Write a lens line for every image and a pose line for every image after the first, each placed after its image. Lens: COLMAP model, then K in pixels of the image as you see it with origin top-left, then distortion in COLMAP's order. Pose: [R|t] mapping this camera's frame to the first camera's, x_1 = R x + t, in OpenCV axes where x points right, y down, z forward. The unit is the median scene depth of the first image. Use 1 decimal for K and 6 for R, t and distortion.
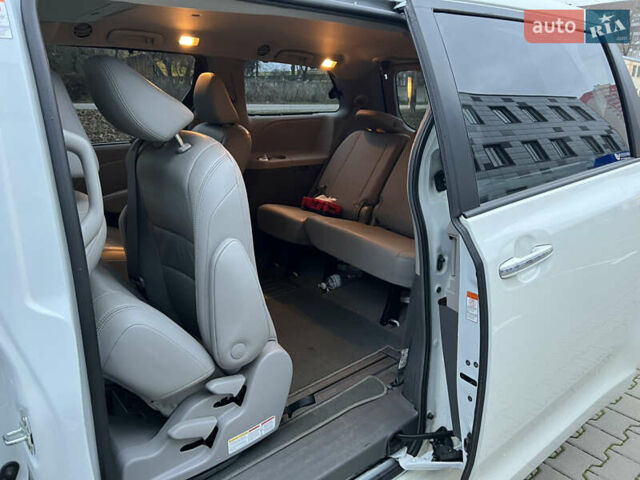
lens RADIAL K [[478.5, 0, 320.7], [0, 478.5, 227.3], [0, 0, 1]] dist [0.047440, -0.069106]
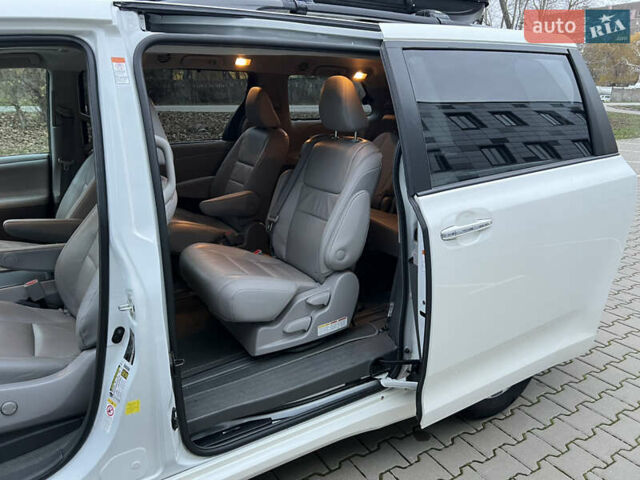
lens RADIAL K [[483.2, 0, 317.5], [0, 483.2, 230.3], [0, 0, 1]] dist [0.046017, -0.004167]
pose [[0.990355, 0.027557, -0.135784, 0.160310], [-0.026956, 0.999617, 0.006267, 0.062462], [0.135905, -0.002546, 0.990719, -0.360441]]
